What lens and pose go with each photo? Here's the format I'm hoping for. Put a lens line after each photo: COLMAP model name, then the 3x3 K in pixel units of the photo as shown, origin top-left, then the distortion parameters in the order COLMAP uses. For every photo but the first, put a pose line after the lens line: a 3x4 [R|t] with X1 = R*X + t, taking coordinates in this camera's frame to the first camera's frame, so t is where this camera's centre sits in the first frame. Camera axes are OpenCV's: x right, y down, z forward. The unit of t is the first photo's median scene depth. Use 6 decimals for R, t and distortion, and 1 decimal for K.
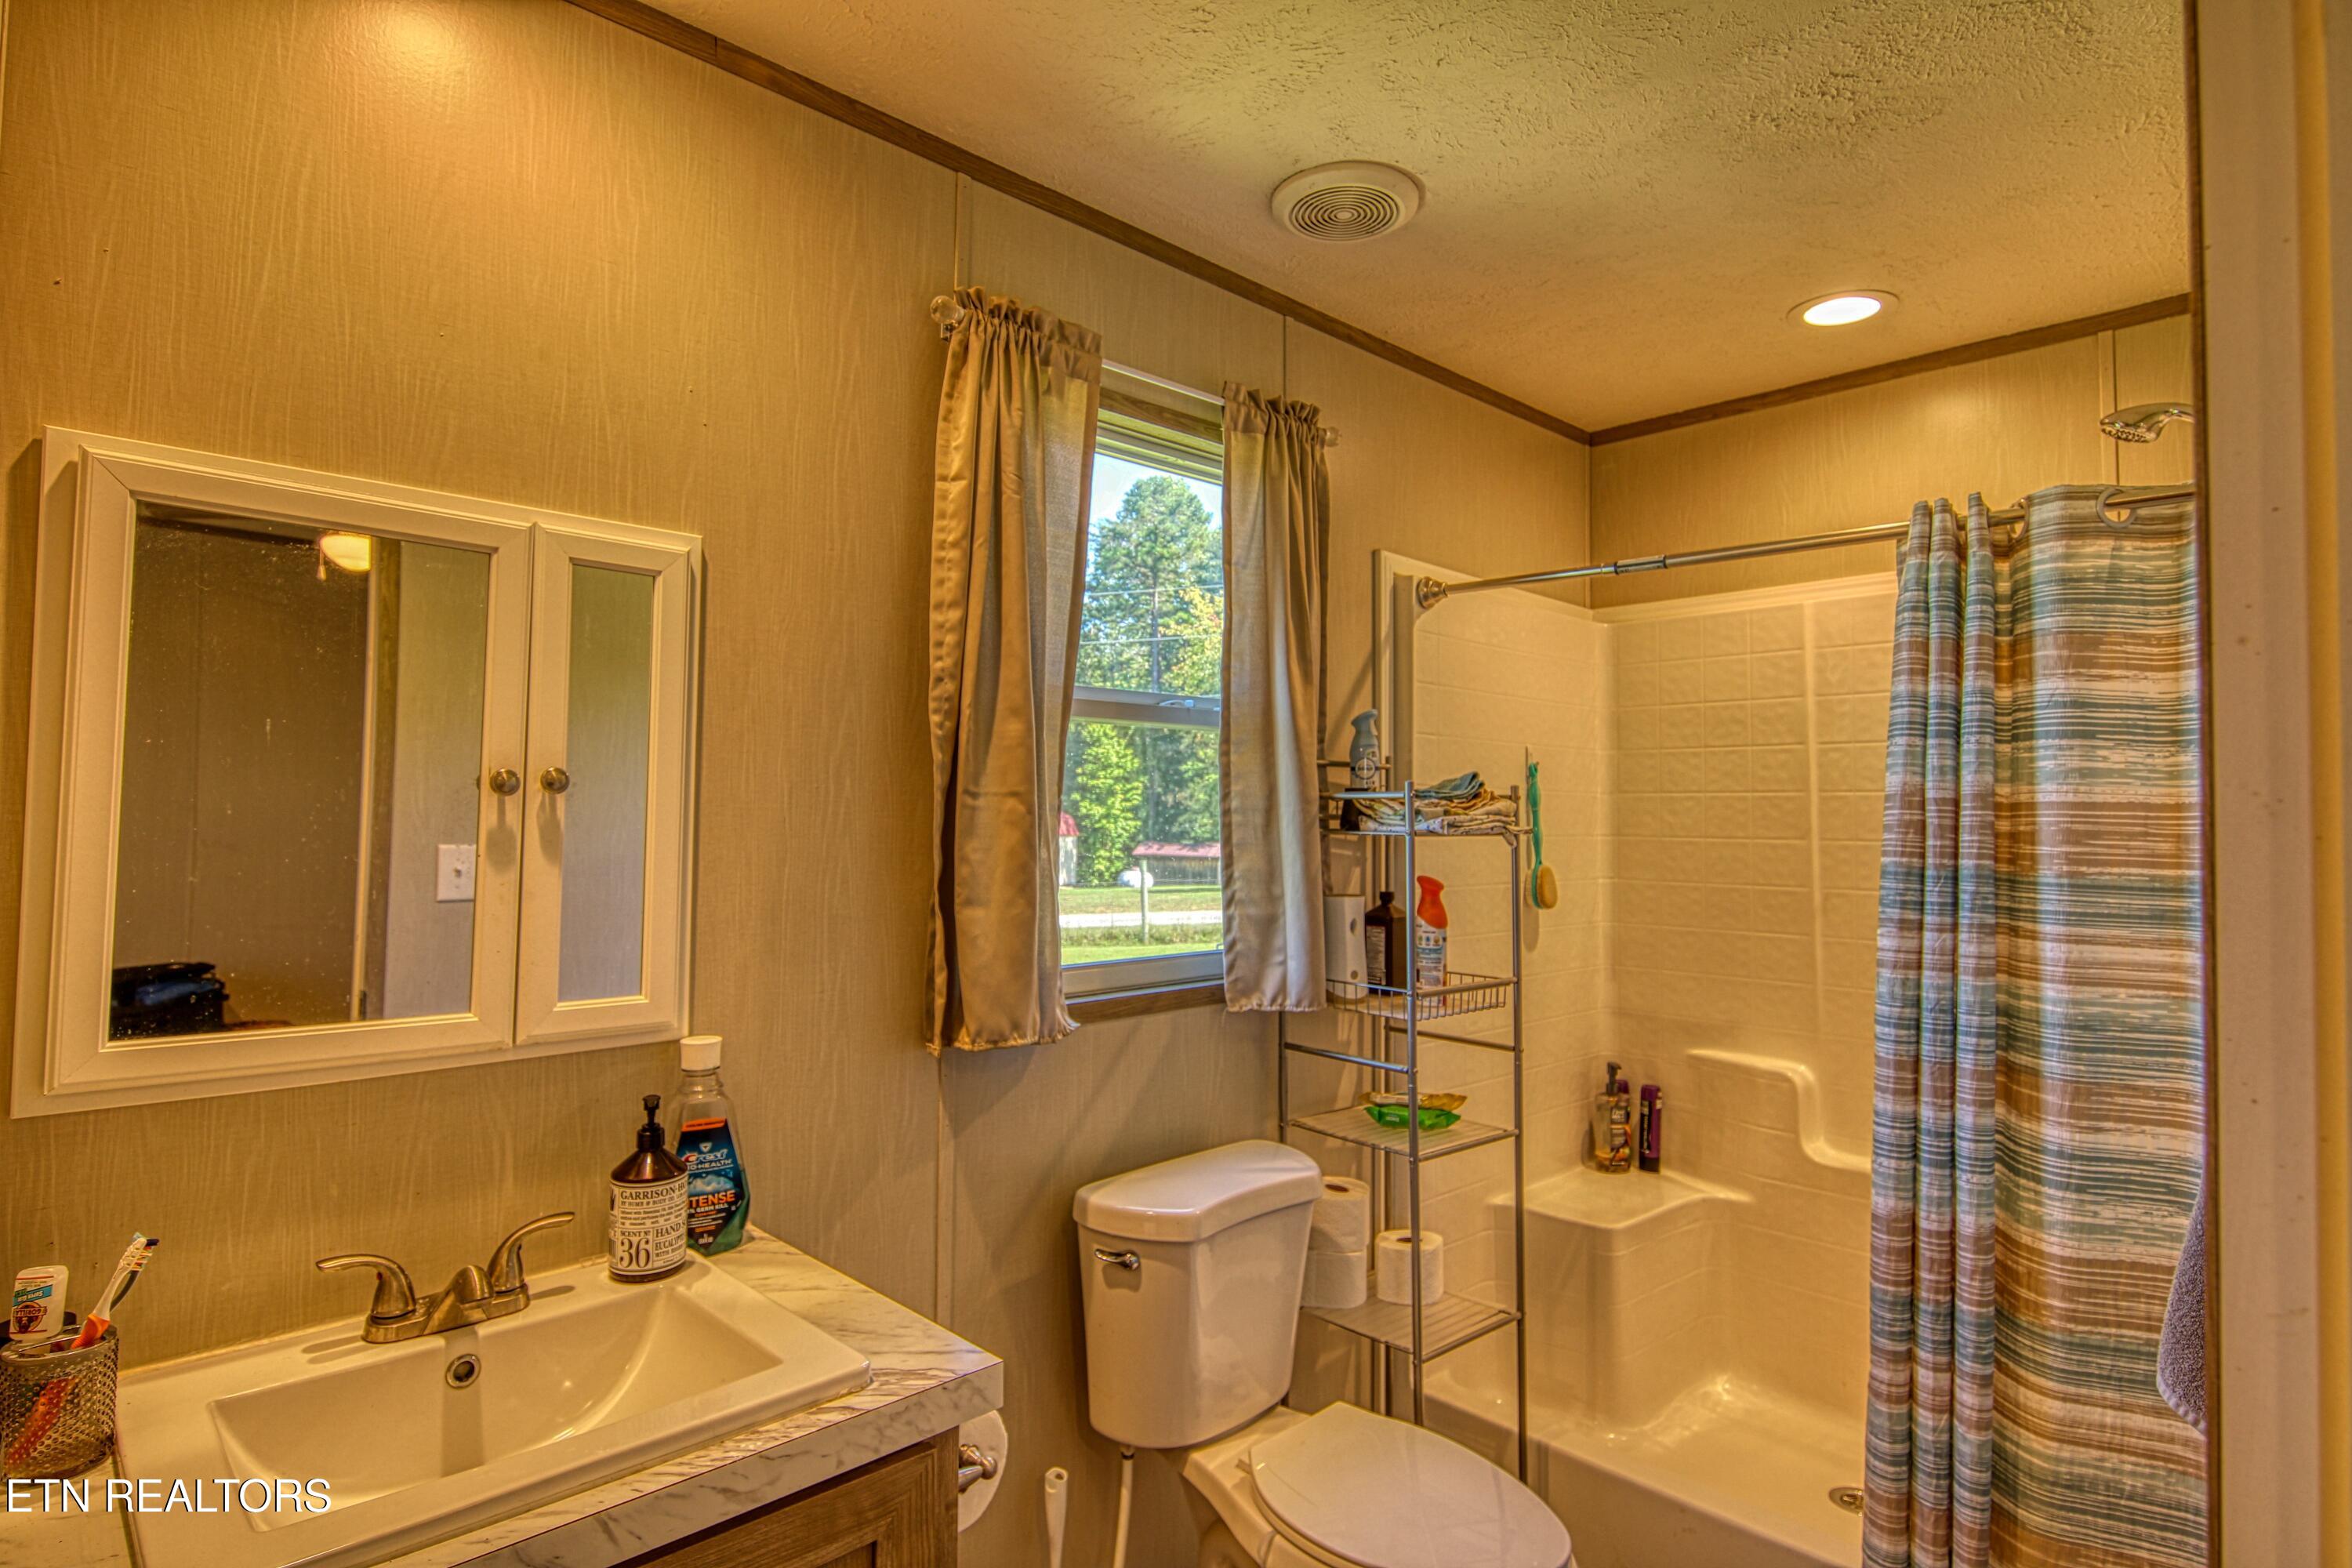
lens RADIAL K [[1260.6, 0, 1176.7], [0, 1260.6, 778.1], [0, 0, 1]] dist [-0.000609, -0.003948]
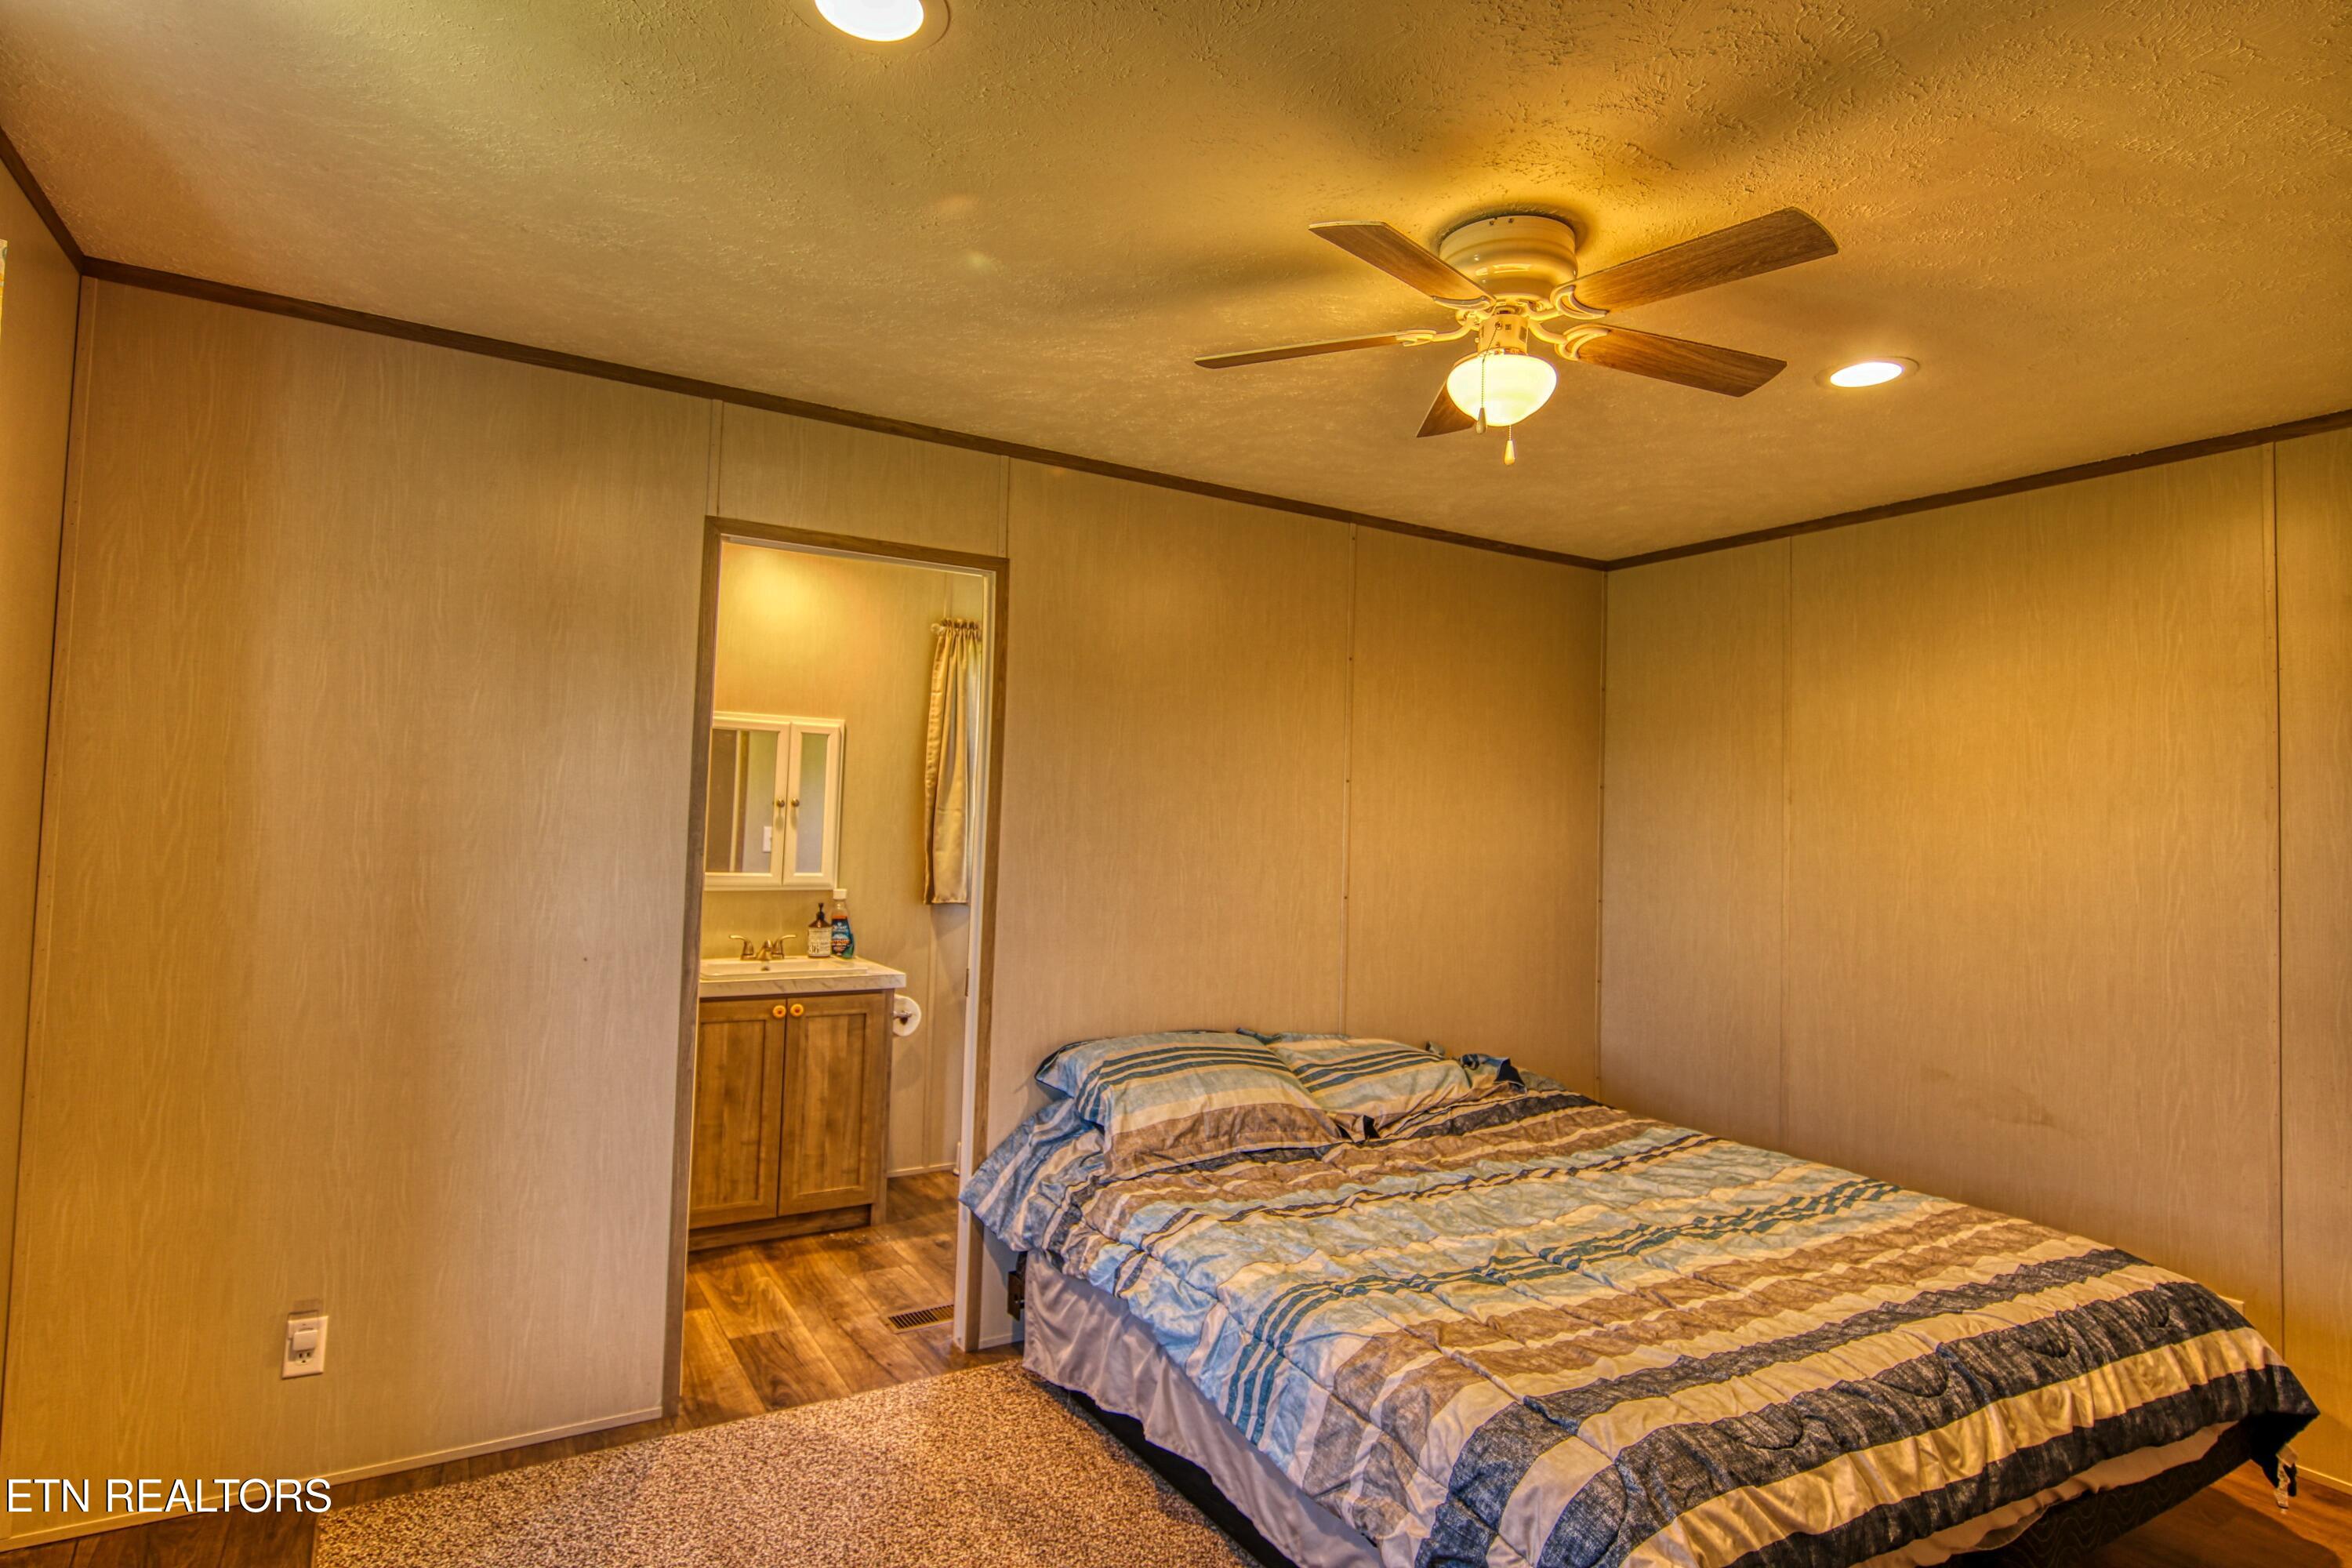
lens RADIAL K [[1260.6, 0, 1176.1], [0, 1260.6, 780.1], [0, 0, 1]] dist [-0.000609, -0.003948]
pose [[0.978753, 0.020056, -0.204059, 1.016703], [-0.019101, 0.999795, 0.006645, -0.089299], [0.204151, -0.002606, 0.978936, -1.781120]]
